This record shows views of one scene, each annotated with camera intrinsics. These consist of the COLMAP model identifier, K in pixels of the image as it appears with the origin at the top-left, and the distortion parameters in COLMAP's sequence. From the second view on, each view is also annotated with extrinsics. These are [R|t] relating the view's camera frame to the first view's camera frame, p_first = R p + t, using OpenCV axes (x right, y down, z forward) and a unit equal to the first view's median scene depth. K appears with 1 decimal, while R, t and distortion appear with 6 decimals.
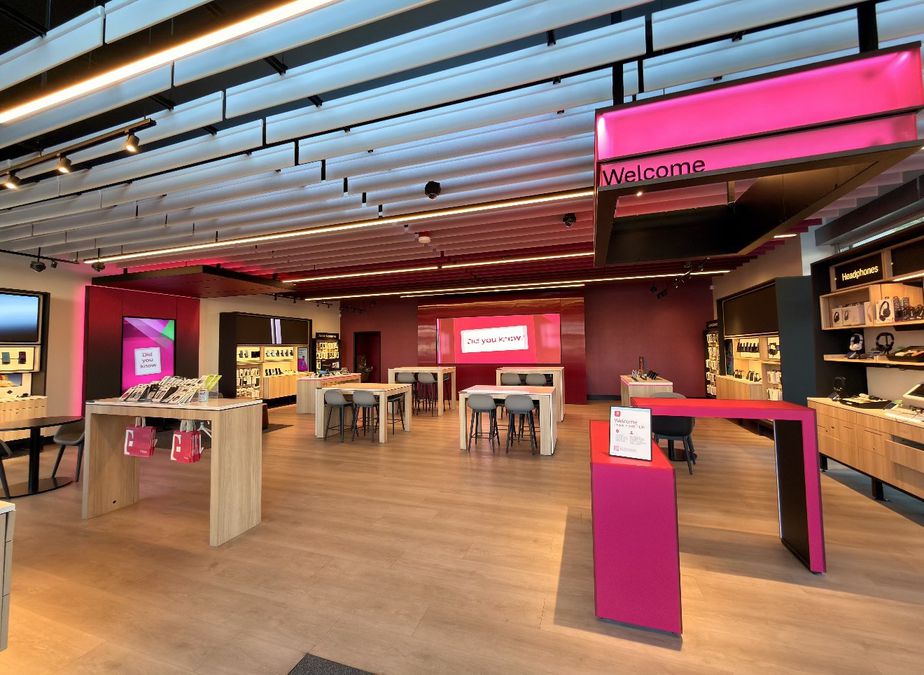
lens RADIAL K [[367.0, 0, 463.2], [0, 367.0, 331.8], [0, 0, 1]] dist [0.001594, -0.000088]
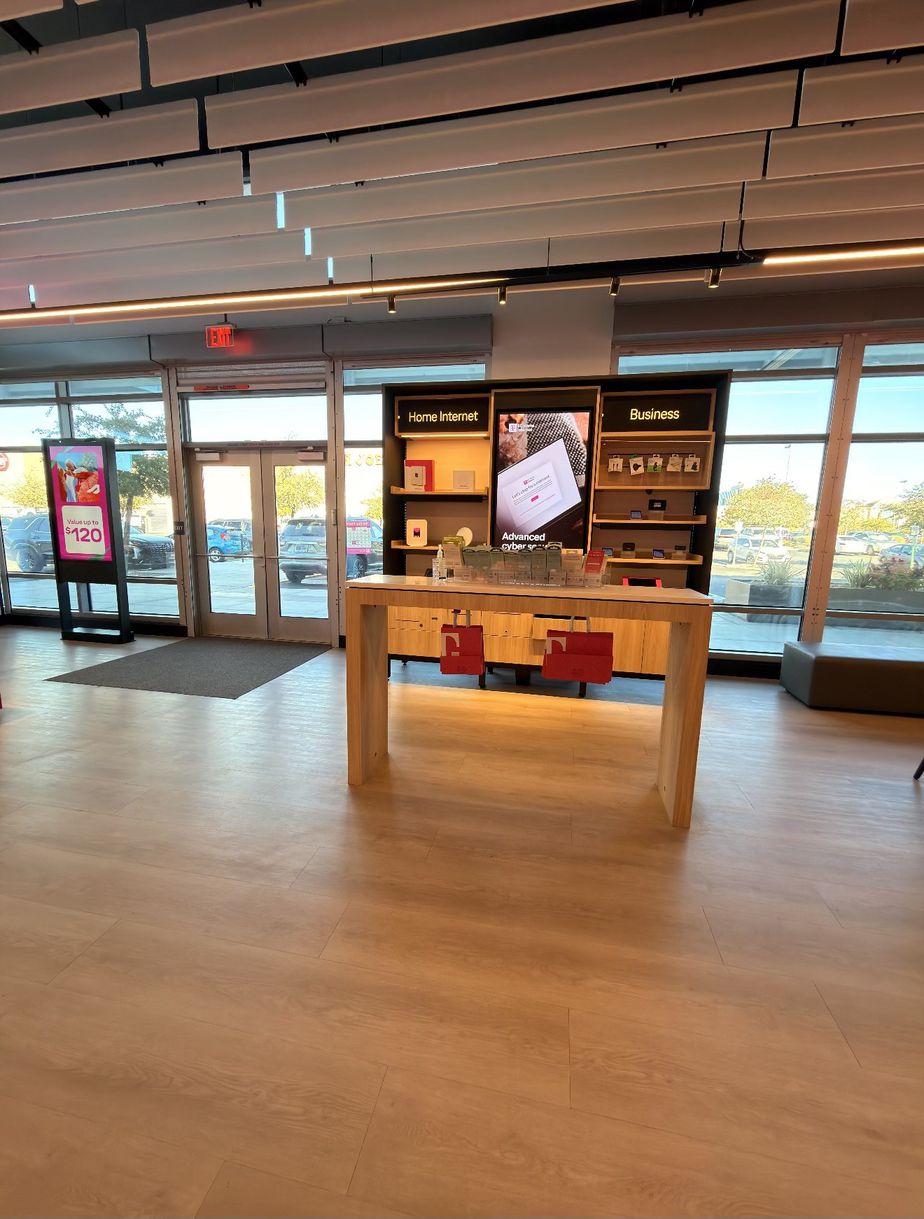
lens RADIAL K [[488.3, 0, 459.3], [0, 488.3, 612.7], [0, 0, 1]] dist [0.000488, 0.000084]
pose [[-0.992774, 0.012927, -0.119297, -0.420218], [-0.001750, 0.992515, 0.122108, 0.094295], [0.119982, 0.121435, -0.985321, 1.170767]]
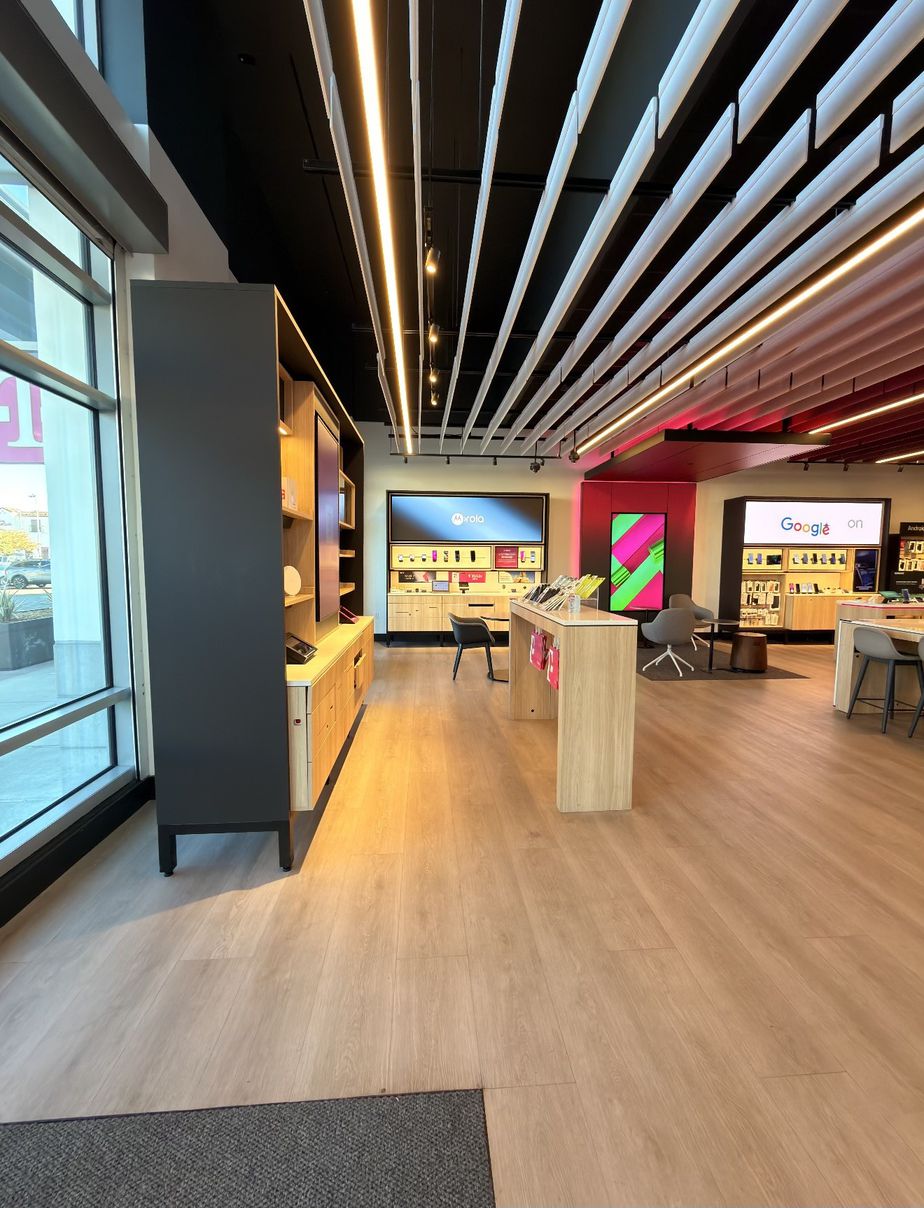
lens RADIAL K [[492.0, 0, 460.9], [0, 492.0, 601.9], [0, 0, 1]] dist [0.002485, 0.000055]
pose [[0.388534, 0.092415, -0.916788, 0.057211], [0.032380, 0.992974, 0.113817, 0.035132], [0.920865, -0.073907, 0.382812, 0.280640]]
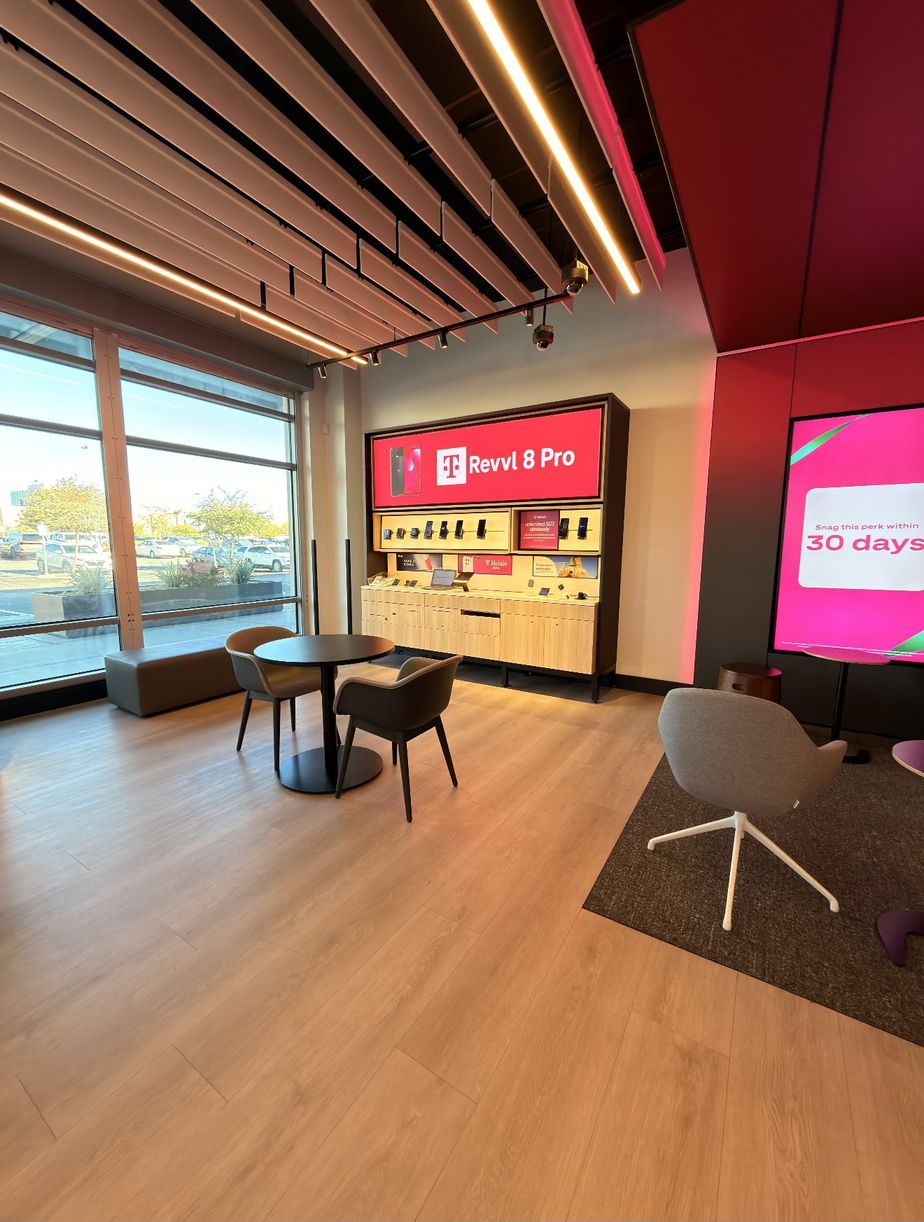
lens RADIAL K [[489.5, 0, 464.1], [0, 489.5, 614.8], [0, 0, 1]] dist [0.000488, 0.000084]
pose [[-0.239383, 0.150075, -0.959257, -0.489352], [0.043424, 0.988648, 0.143836, 0.097667], [0.969954, -0.007222, -0.243183, 1.145080]]
